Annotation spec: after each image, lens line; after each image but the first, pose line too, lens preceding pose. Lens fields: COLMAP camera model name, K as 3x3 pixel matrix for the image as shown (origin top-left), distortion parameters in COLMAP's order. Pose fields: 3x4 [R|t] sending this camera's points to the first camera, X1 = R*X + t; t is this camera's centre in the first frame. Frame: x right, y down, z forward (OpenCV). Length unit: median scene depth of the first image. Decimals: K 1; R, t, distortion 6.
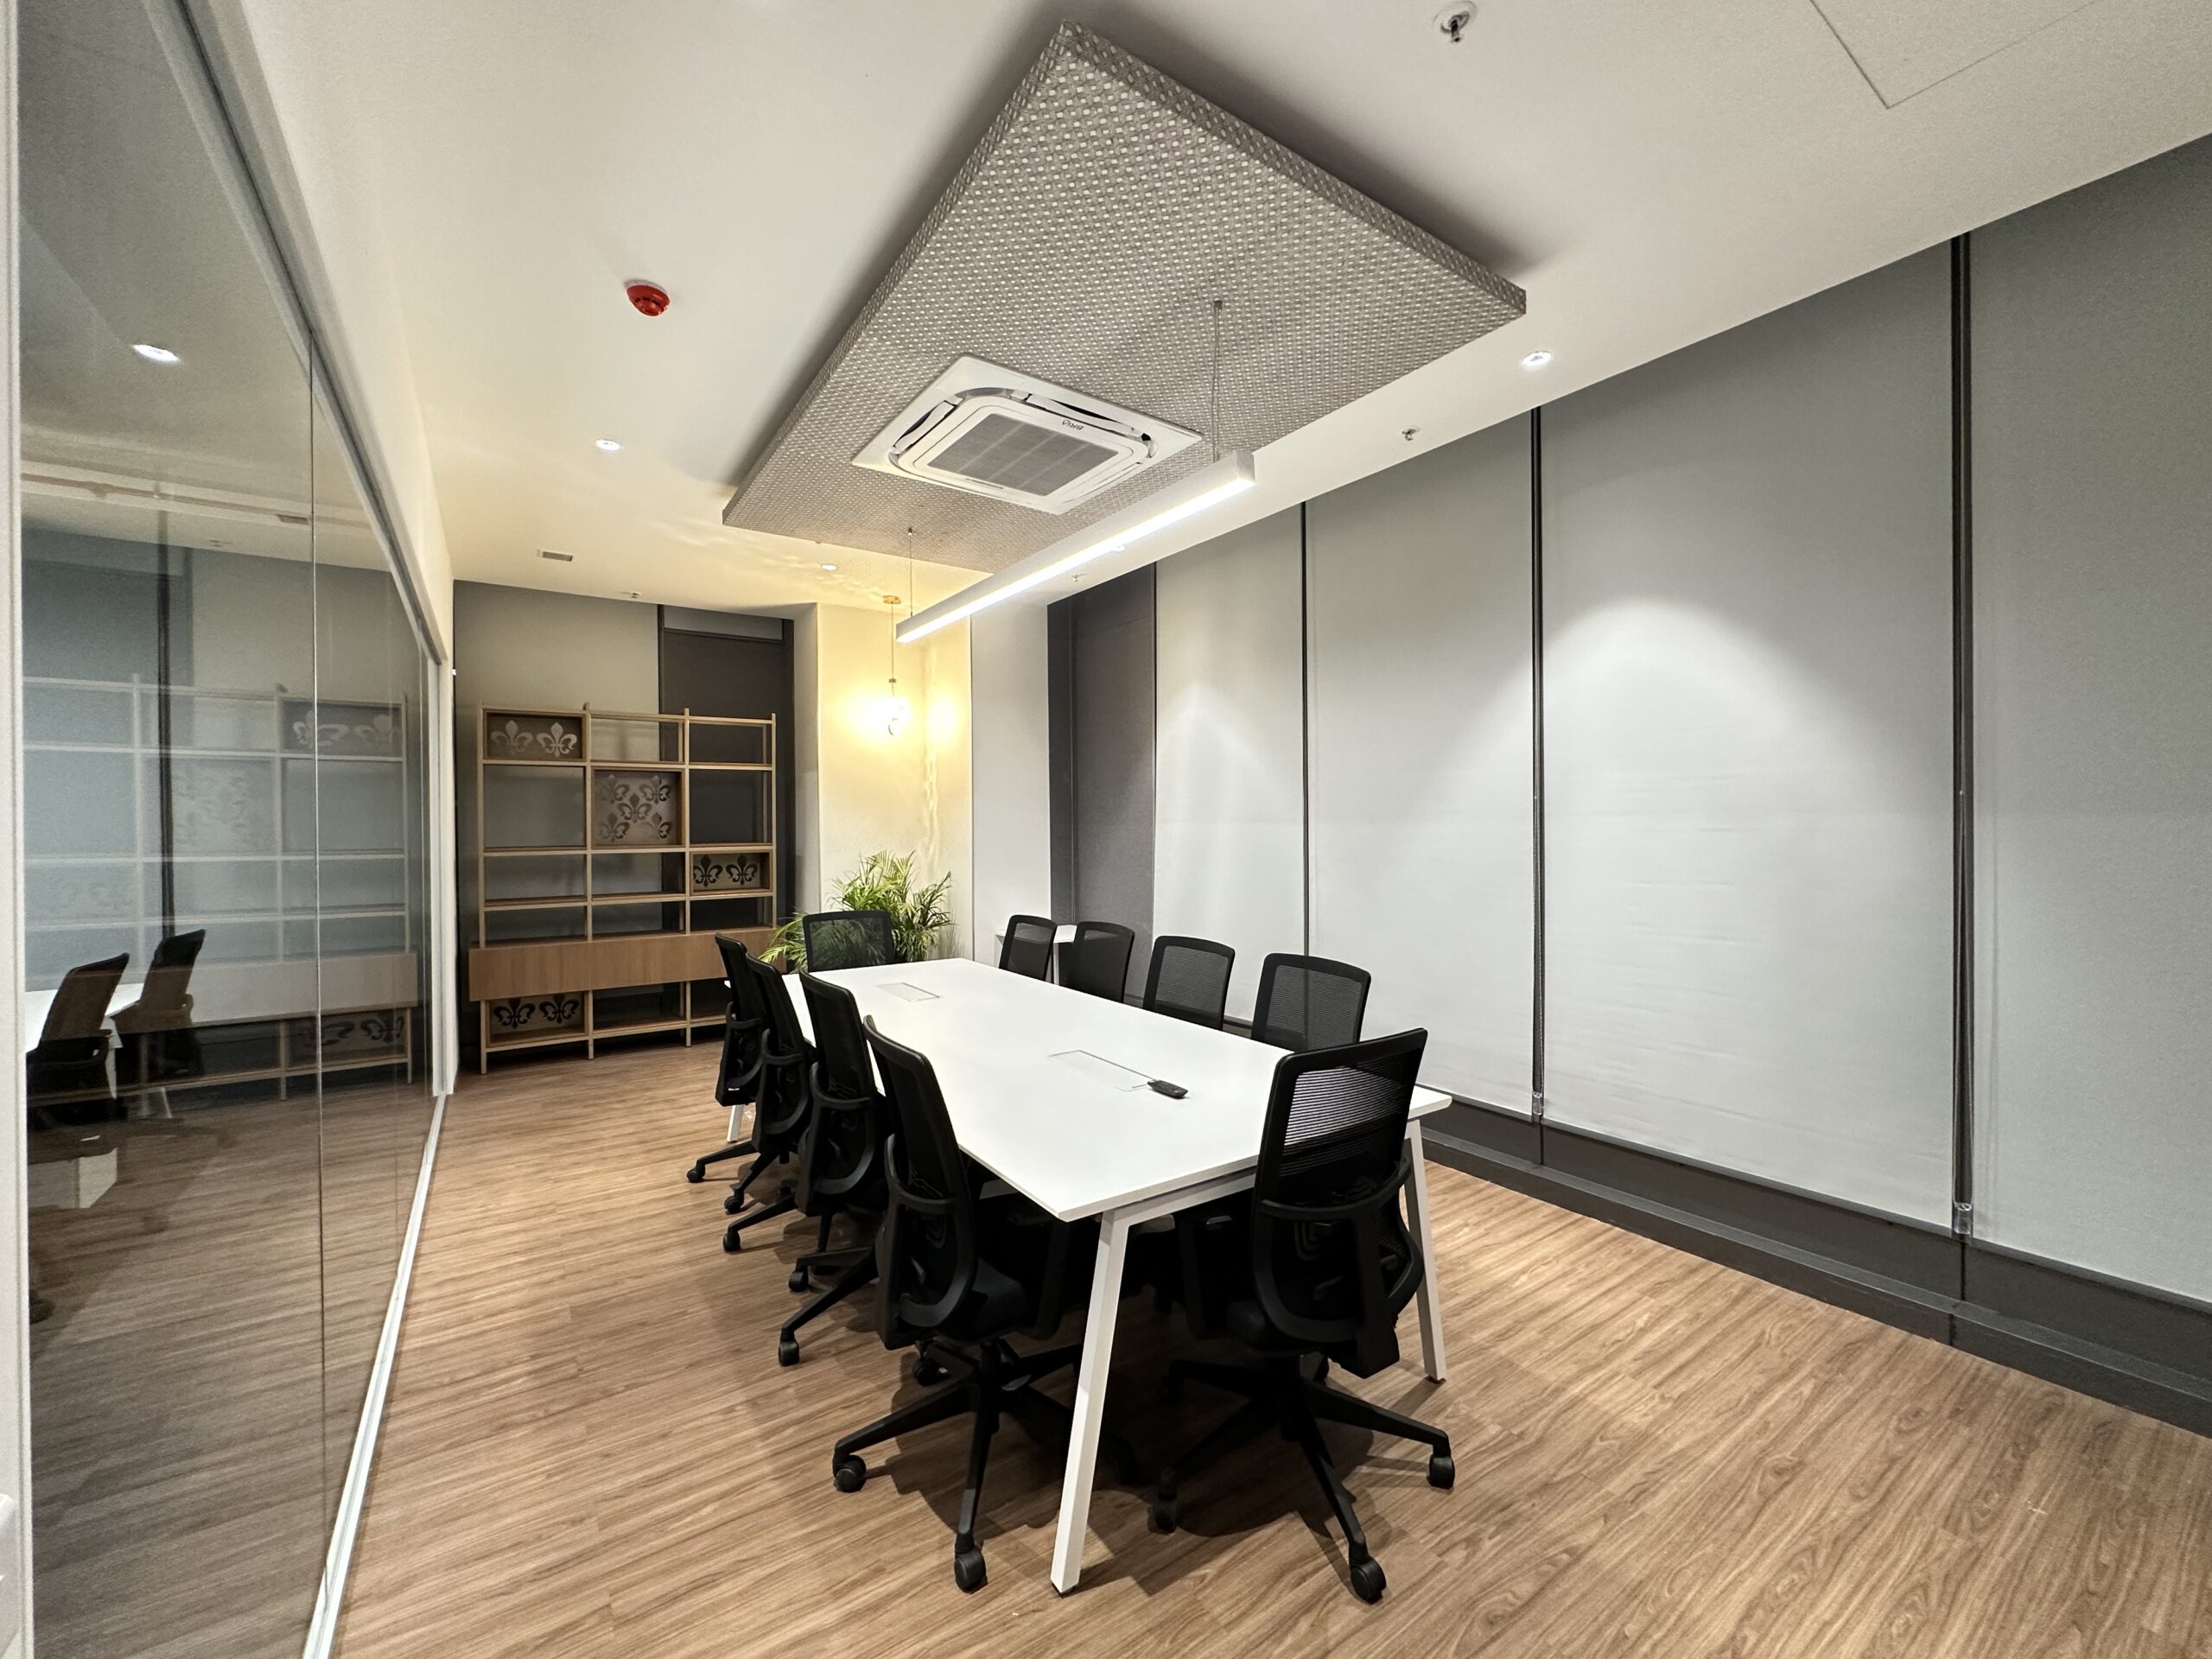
lens RADIAL K [[879.5, 0, 1091.8], [0, 879.5, 838.0], [0, 0, 1]] dist [0.000833, -0.000035]
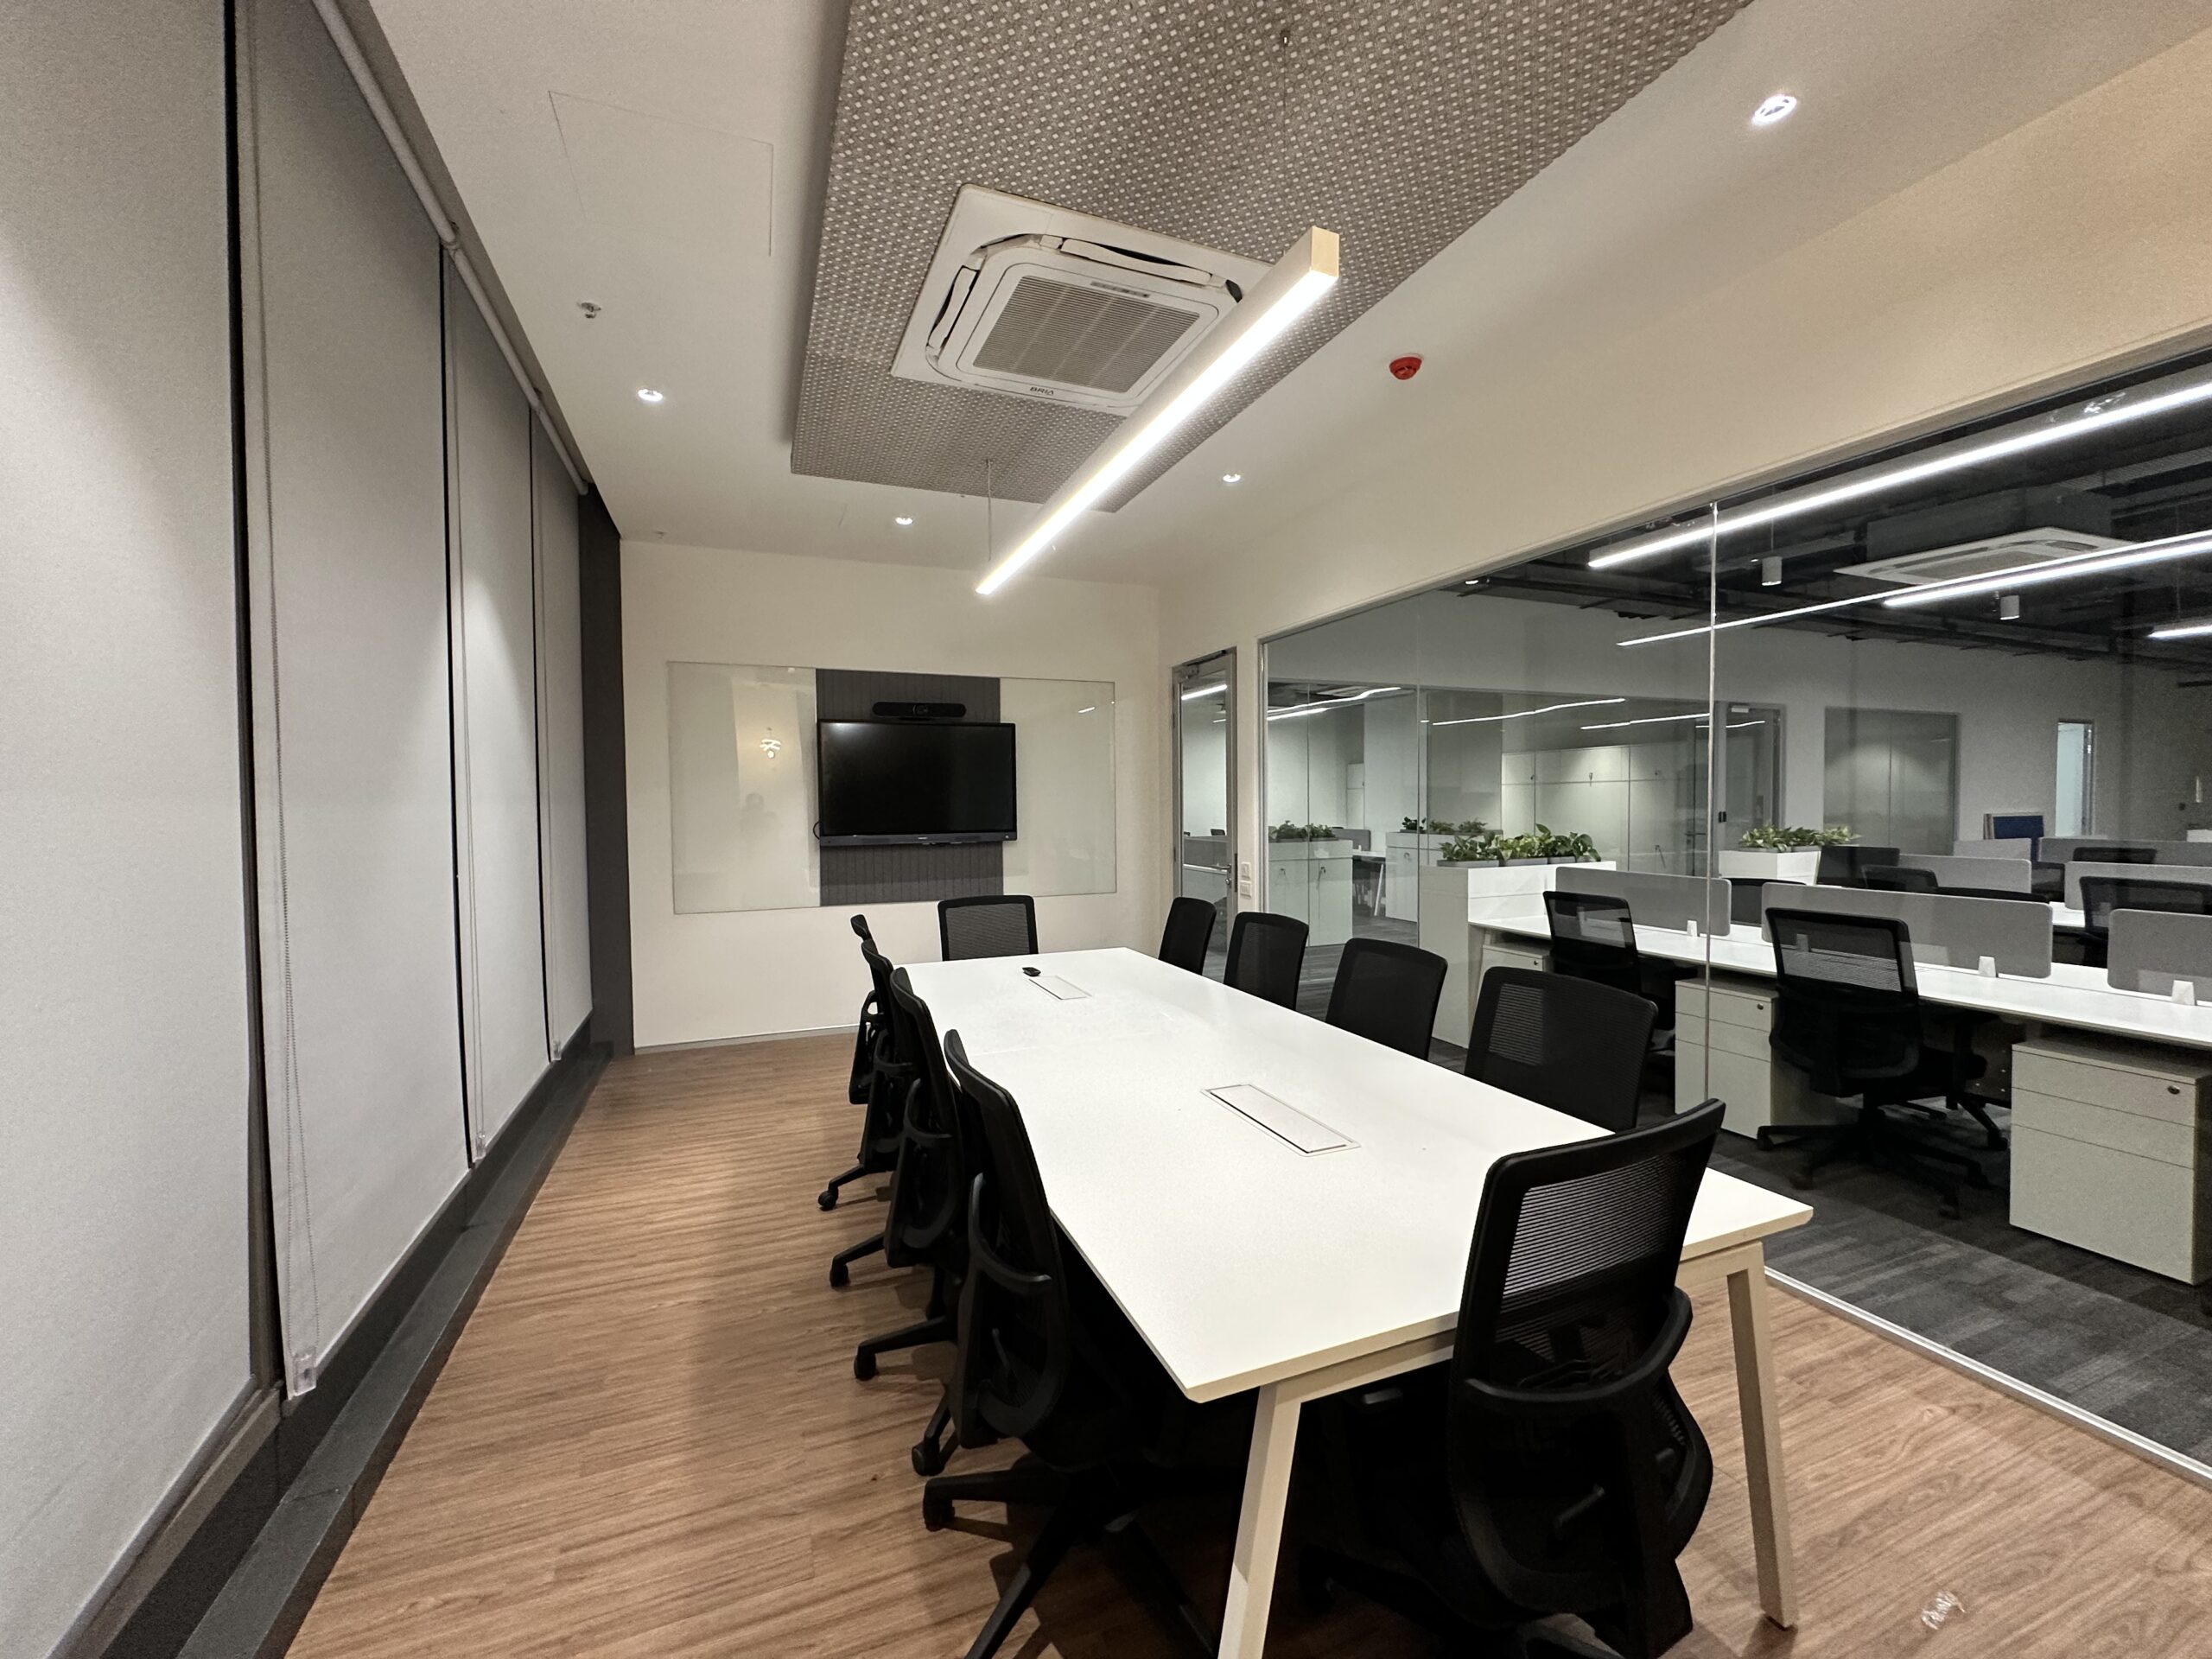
lens RADIAL K [[879.5, 0, 1100.9], [0, 879.5, 827.5], [0, 0, 1]] dist [0.000833, -0.000035]
pose [[-0.976524, 0.013029, 0.215016, -0.281165], [0.024483, 0.998414, 0.050691, -0.030924], [-0.214015, 0.054765, -0.975294, 1.874300]]
